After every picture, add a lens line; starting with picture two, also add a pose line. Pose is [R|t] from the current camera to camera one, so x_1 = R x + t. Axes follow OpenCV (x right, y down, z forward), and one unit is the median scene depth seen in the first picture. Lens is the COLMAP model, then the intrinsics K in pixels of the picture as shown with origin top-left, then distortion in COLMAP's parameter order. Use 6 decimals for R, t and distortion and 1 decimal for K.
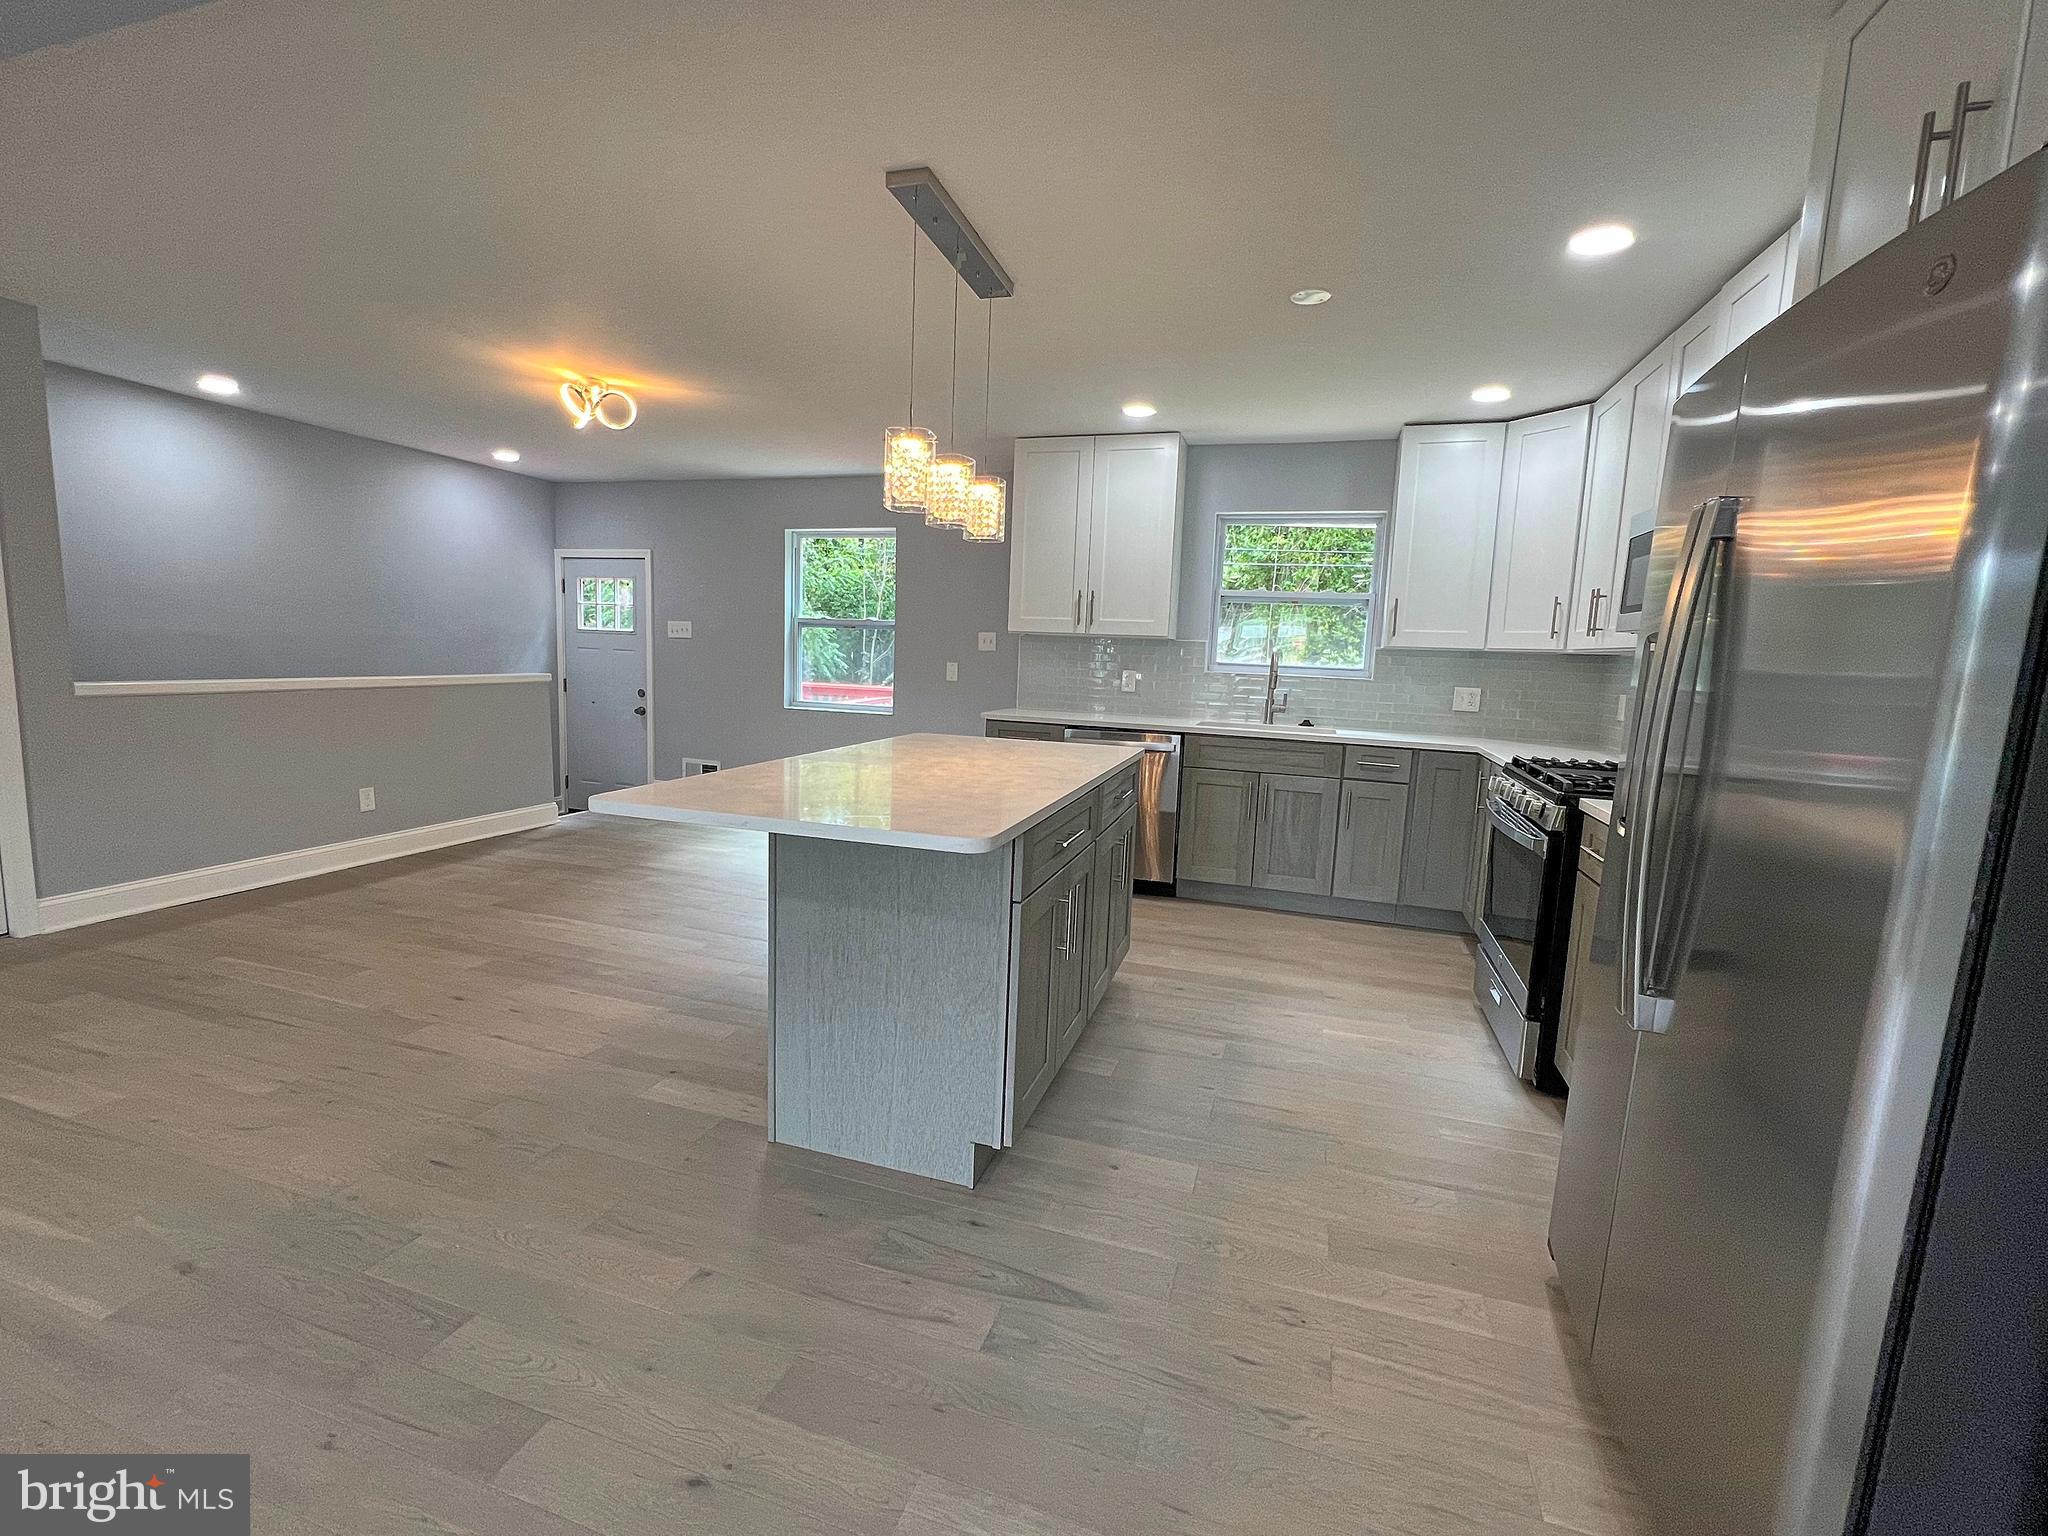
lens RADIAL K [[903.7, 0, 1013.7], [0, 903.7, 764.6], [0, 0, 1]] dist [-0.000366, -0.000566]
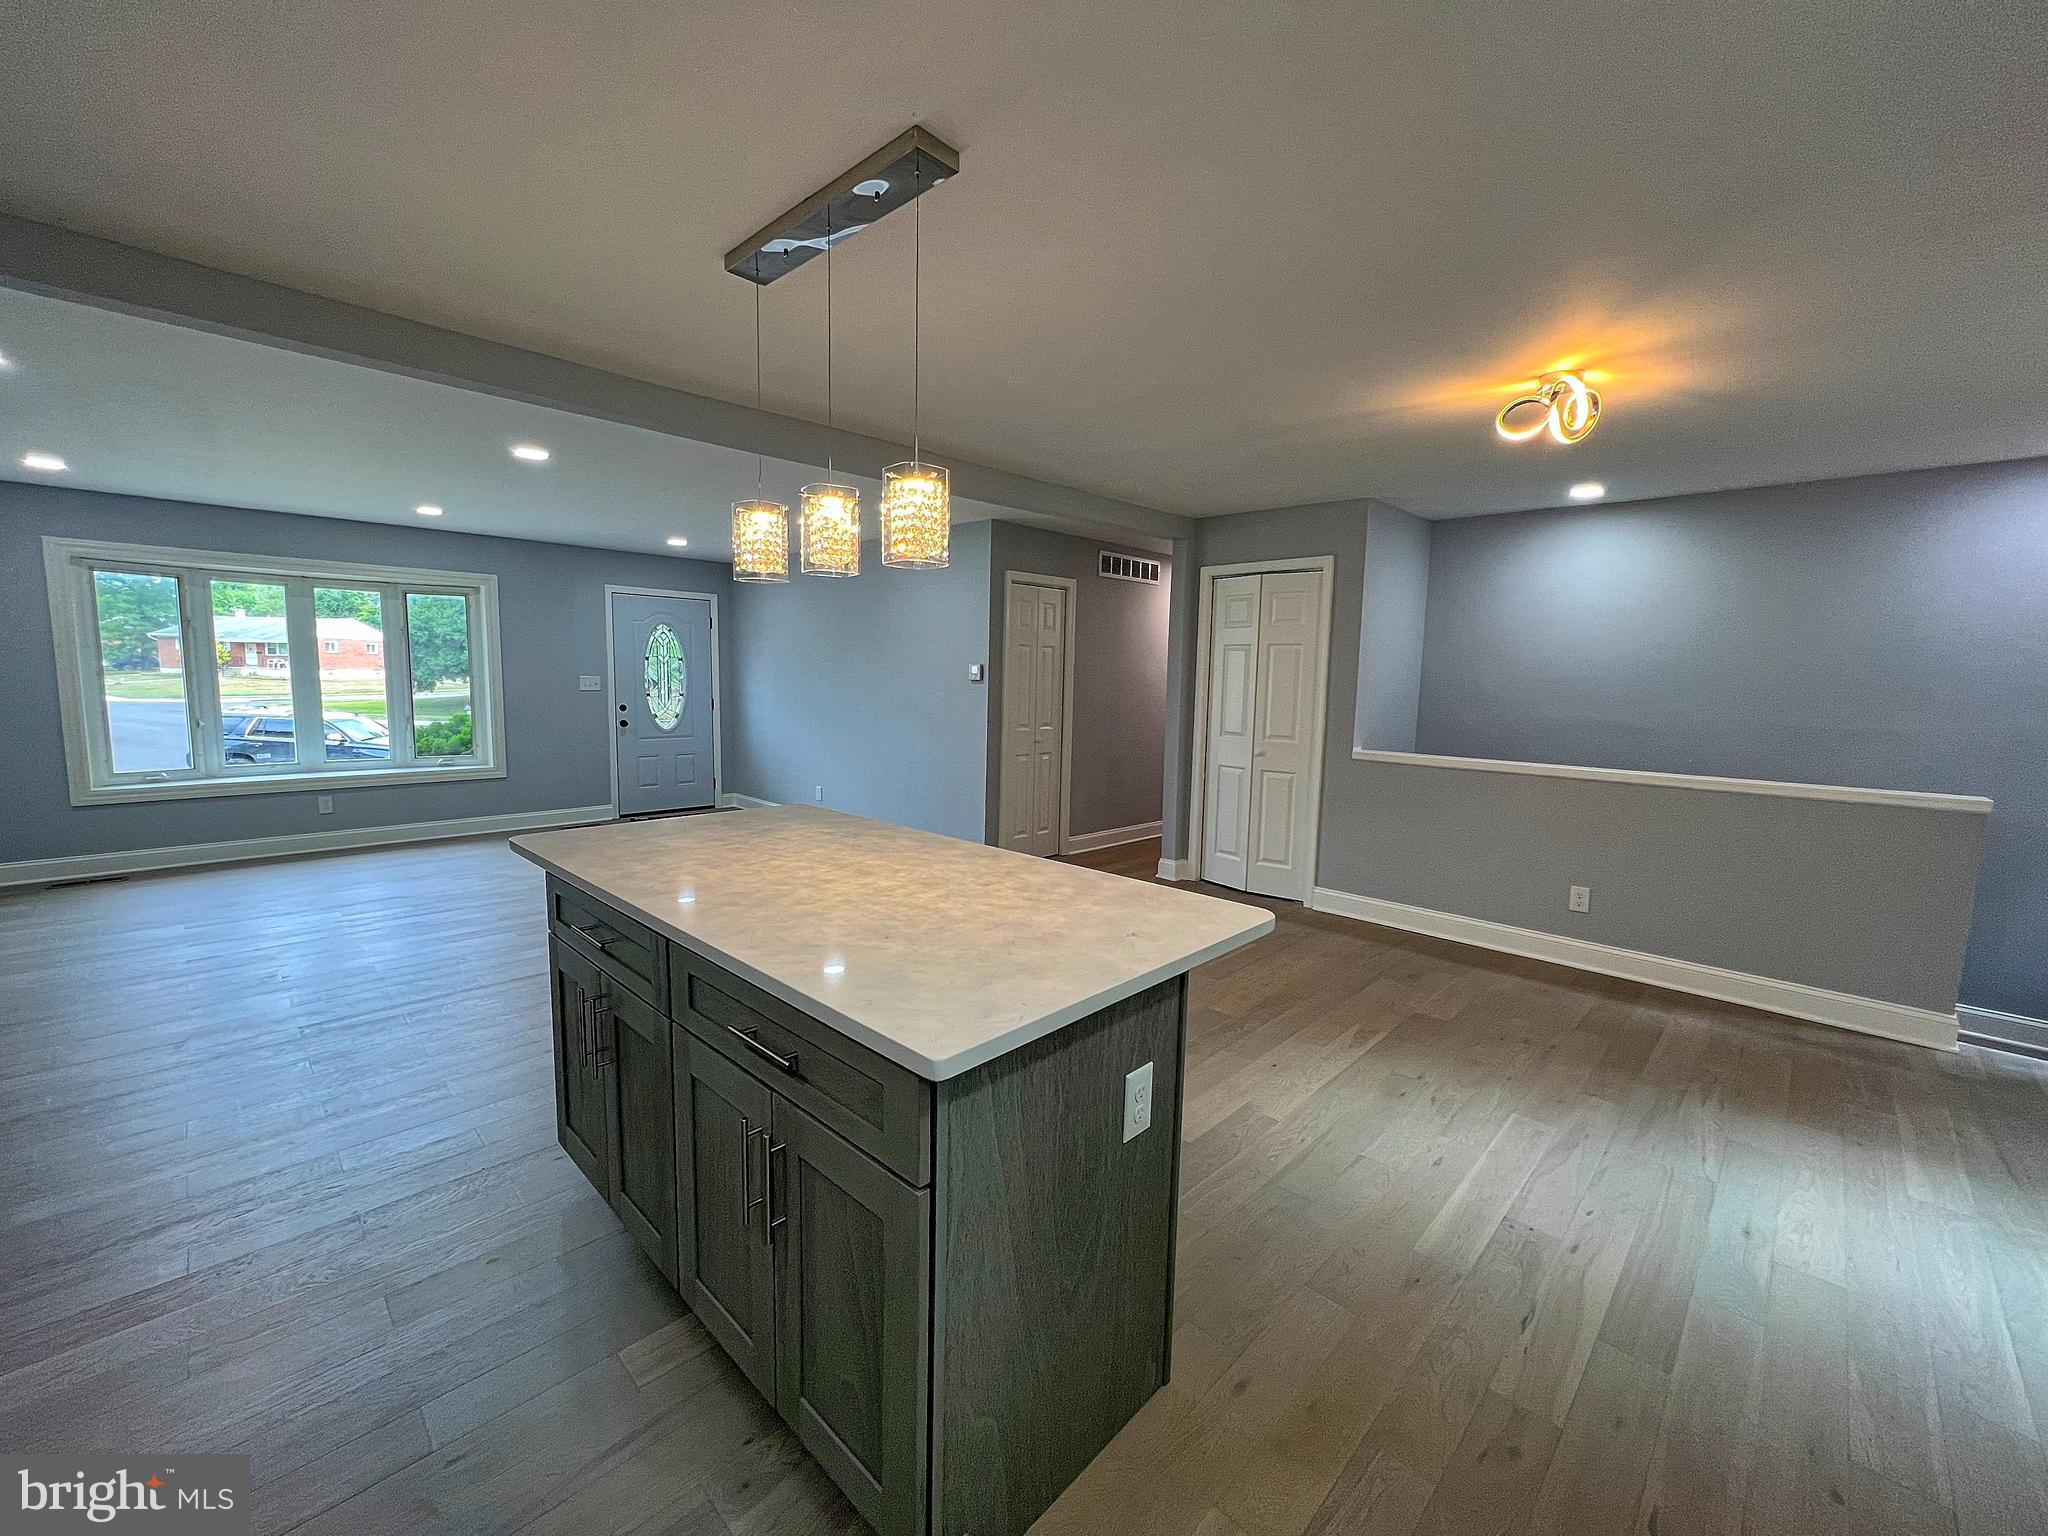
lens RADIAL K [[817.7, 0, 1015.9], [0, 817.7, 762.4], [0, 0, 1]] dist [-0.001234, 0.000737]
pose [[-0.441475, 0.051423, -0.895799, 0.322817], [-0.151608, 0.979727, 0.130957, -0.137398], [0.884373, 0.193624, -0.424729, 0.927937]]
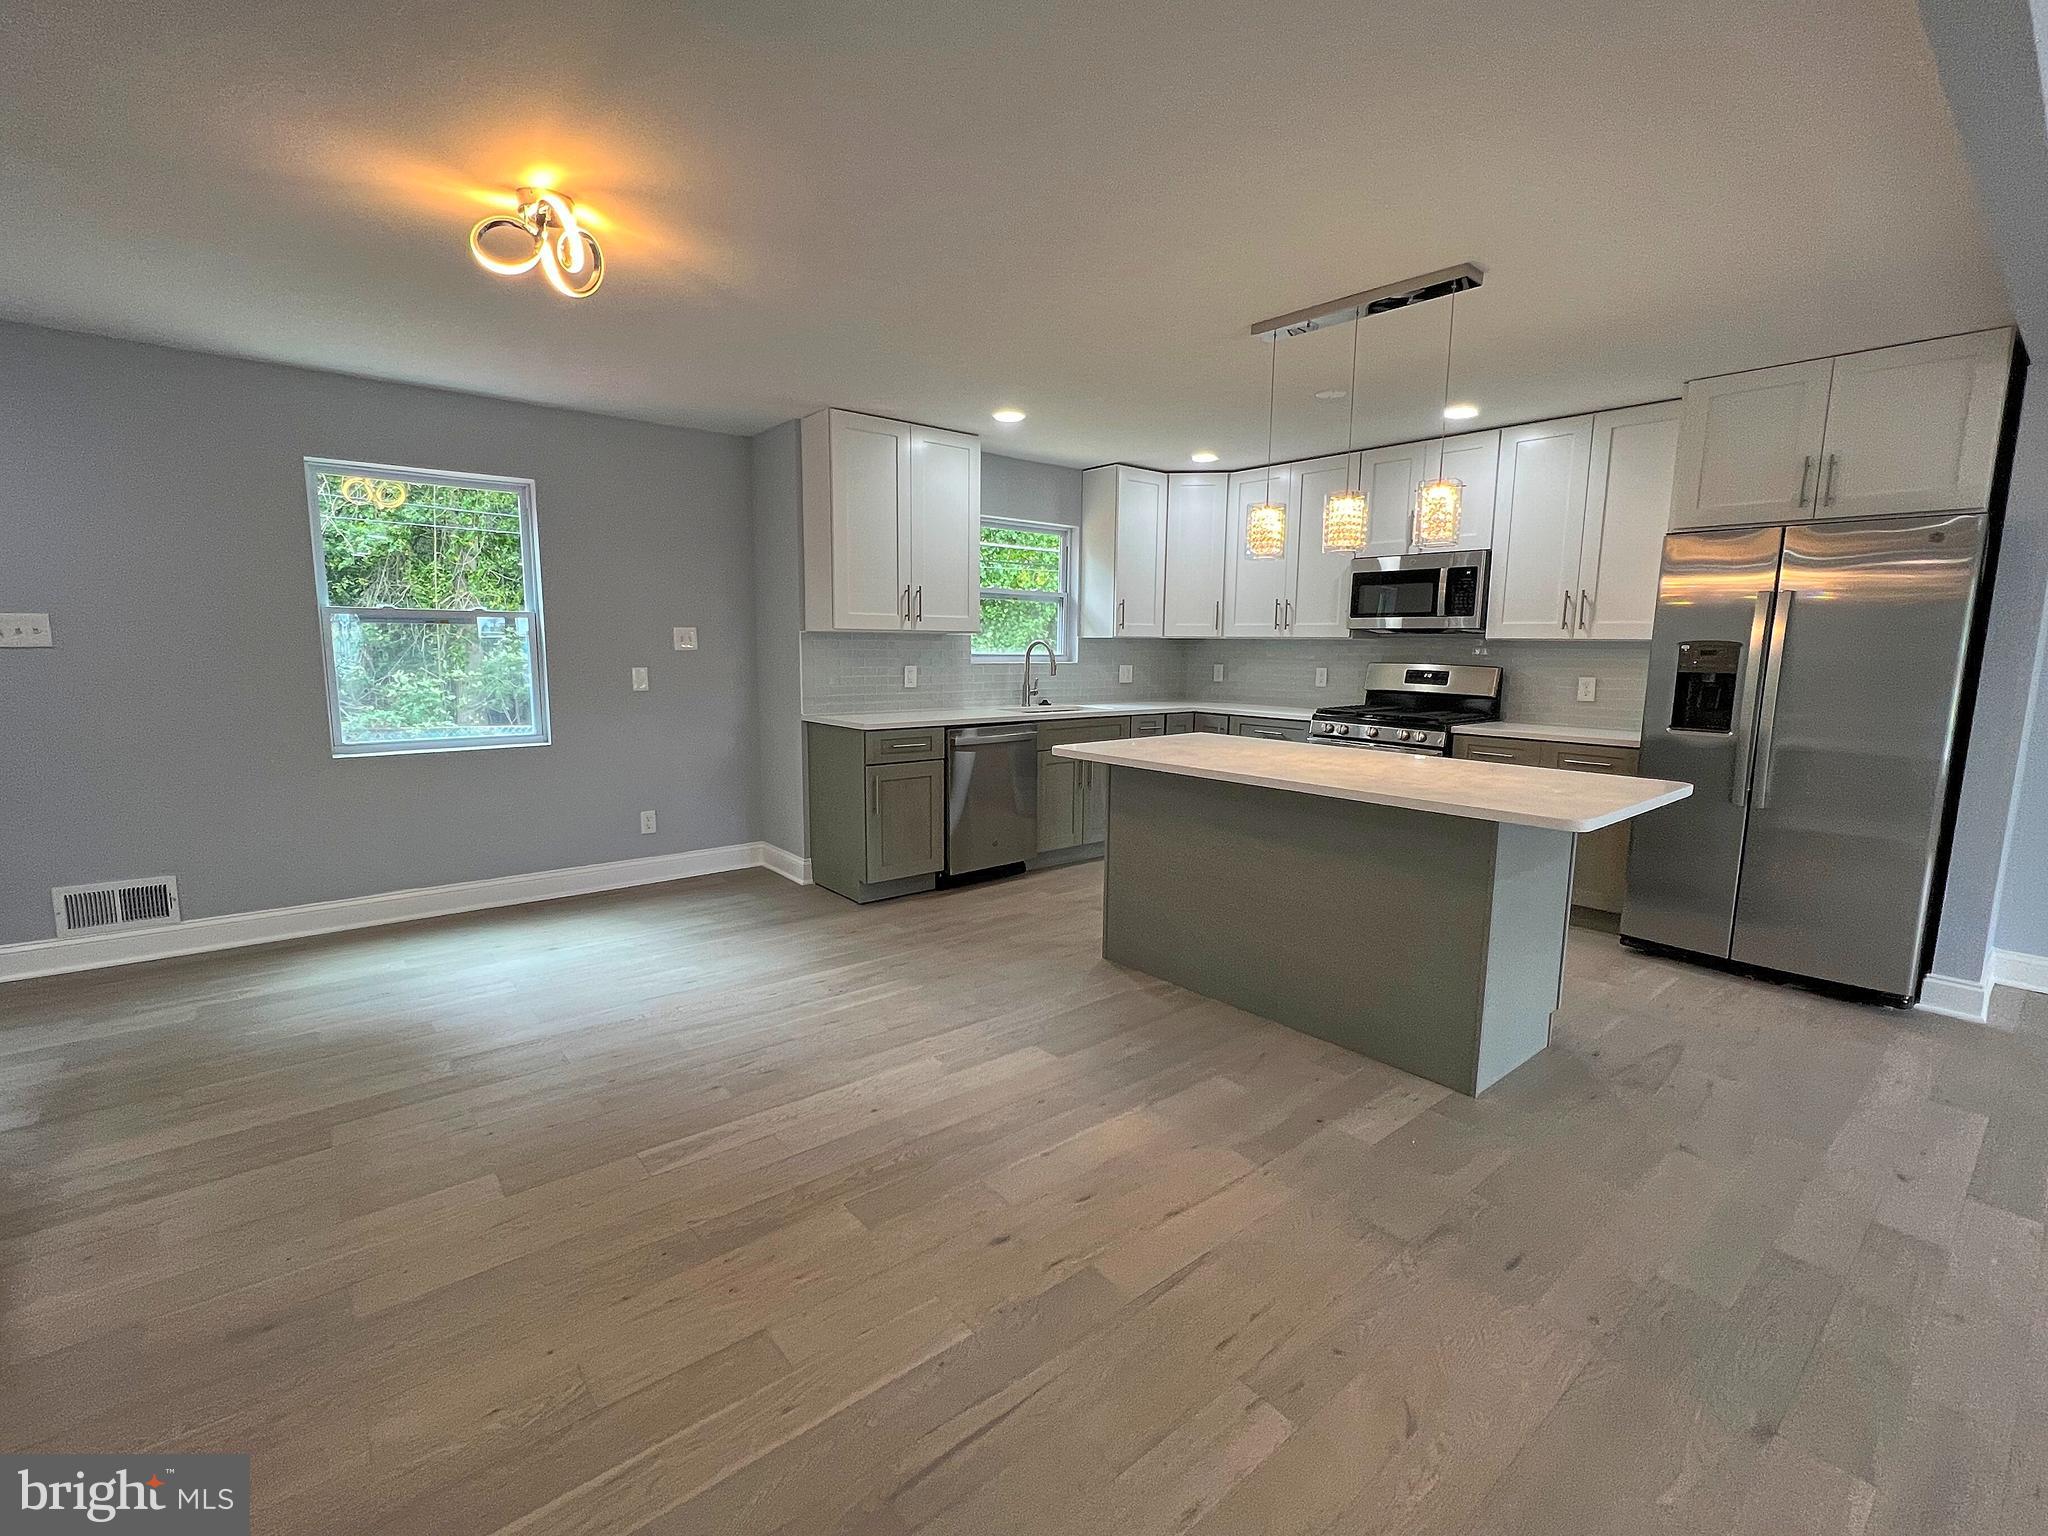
lens RADIAL K [[903.7, 0, 1016.8], [0, 903.7, 764.0], [0, 0, 1]] dist [-0.000366, -0.000566]
pose [[0.530310, -0.145330, 0.835255, -0.804302], [0.118488, 0.988234, 0.096718, -0.099052], [-0.839483, 0.047677, 0.541290, 0.462358]]
